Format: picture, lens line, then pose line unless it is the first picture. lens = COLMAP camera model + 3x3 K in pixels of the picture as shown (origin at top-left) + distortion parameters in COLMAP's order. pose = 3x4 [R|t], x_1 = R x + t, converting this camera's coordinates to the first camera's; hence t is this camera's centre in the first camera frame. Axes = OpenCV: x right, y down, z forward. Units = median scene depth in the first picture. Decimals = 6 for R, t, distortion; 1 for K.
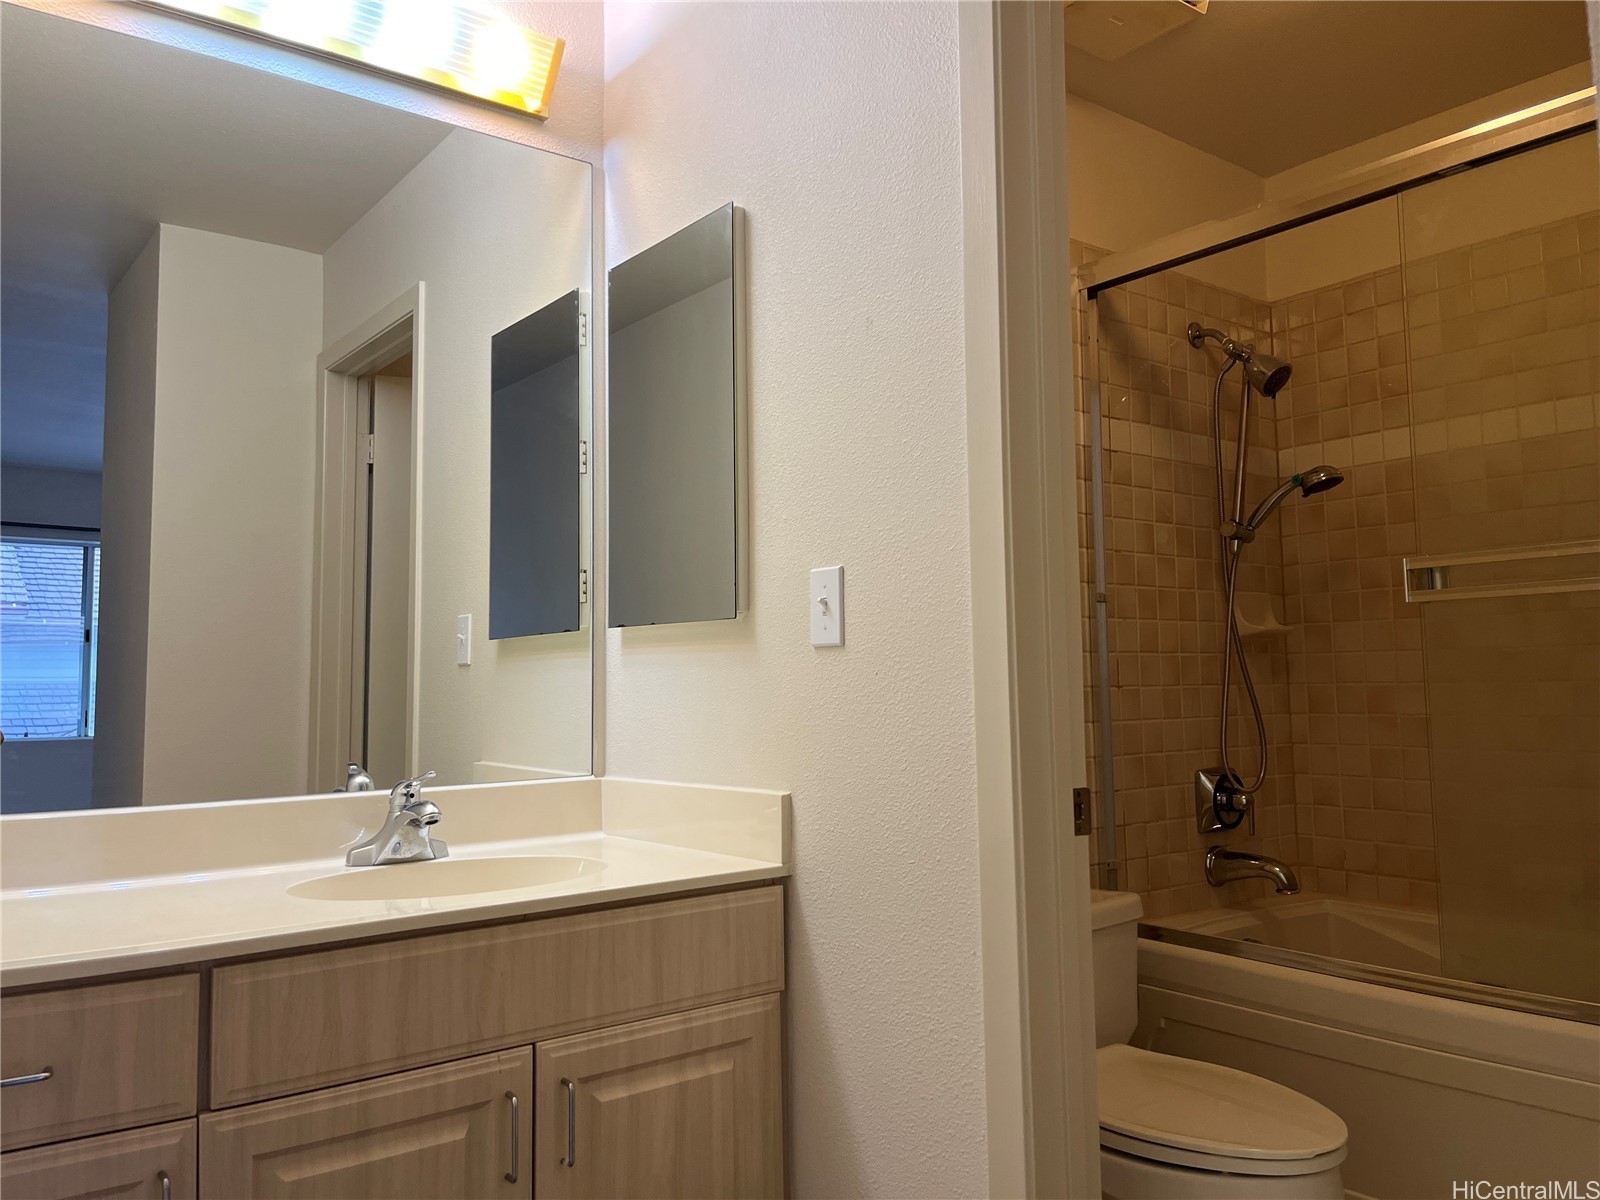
lens RADIAL K [[1217.6, 0, 809.7], [0, 1217.6, 590.7], [0, 0, 1]] dist [0.068959, -0.097855]
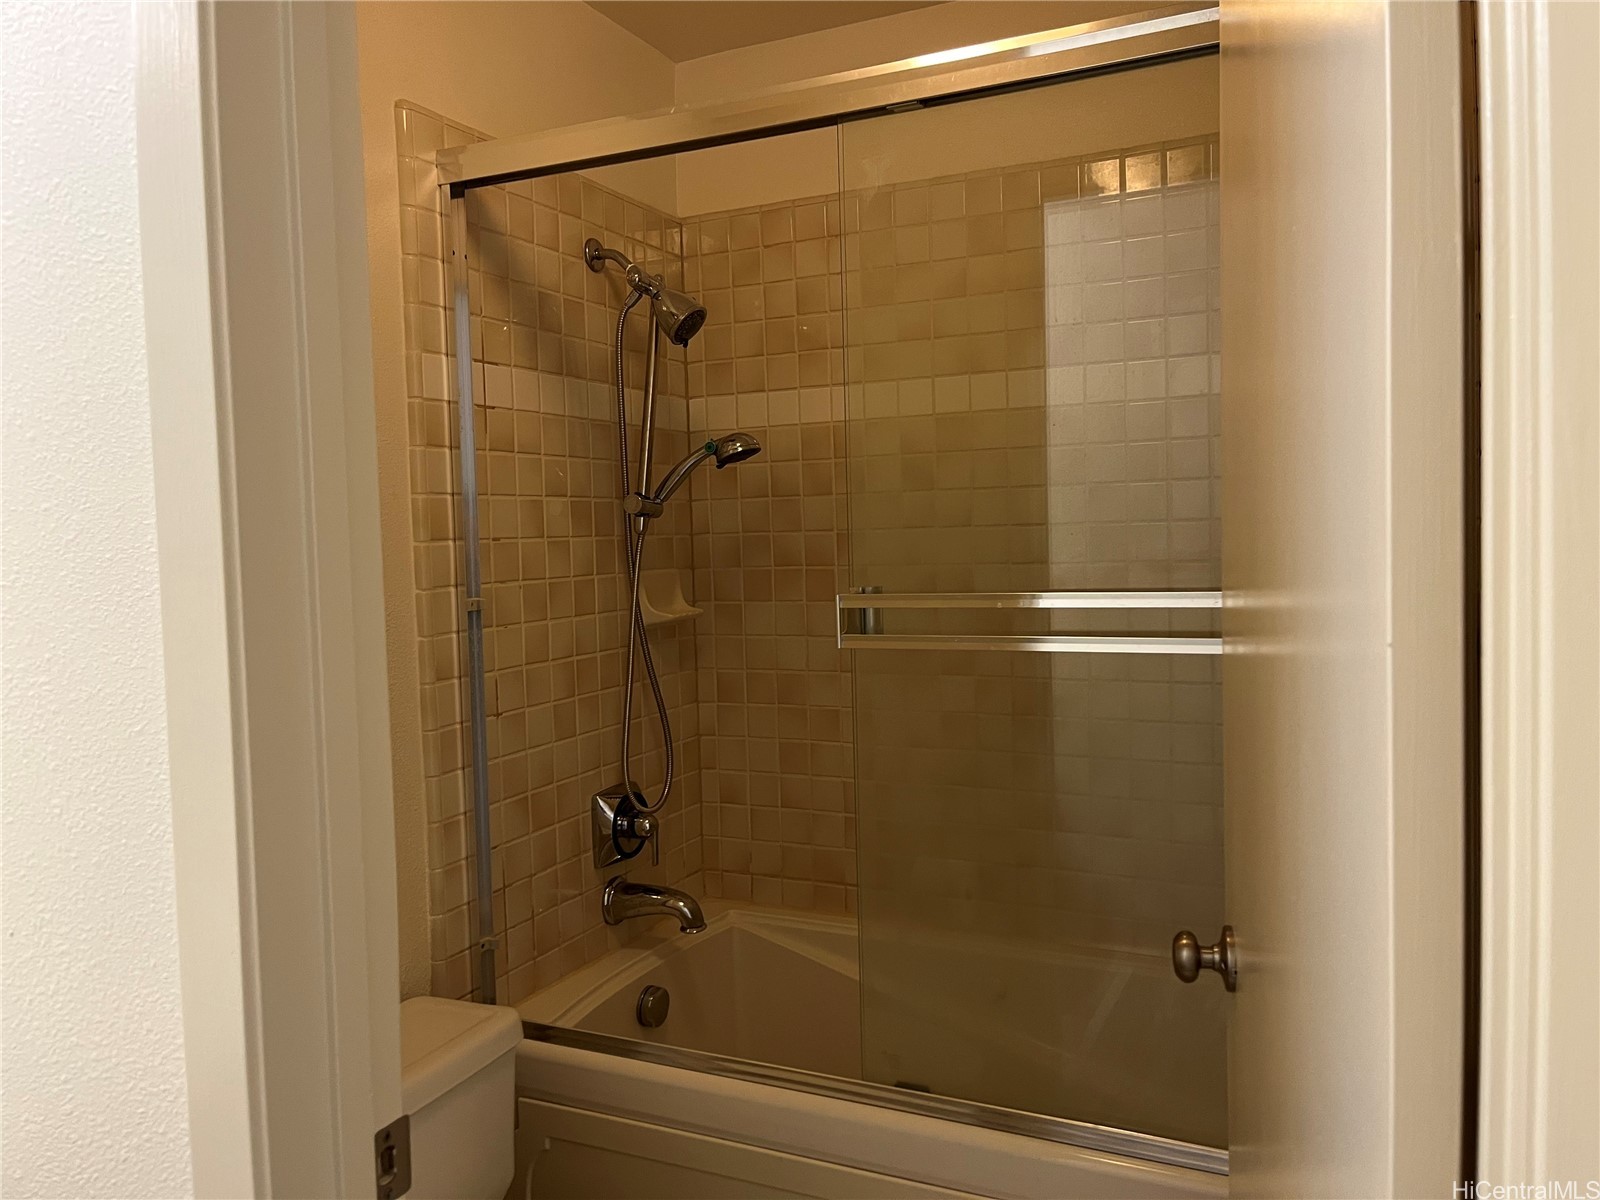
lens RADIAL K [[1217.6, 0, 809.7], [0, 1217.6, 590.7], [0, 0, 1]] dist [0.068959, -0.097855]
pose [[0.890311, -0.030639, 0.454321, 0.073036], [-0.024505, 0.993064, 0.114992, -0.089085], [-0.454693, -0.113511, 0.883385, 0.215229]]
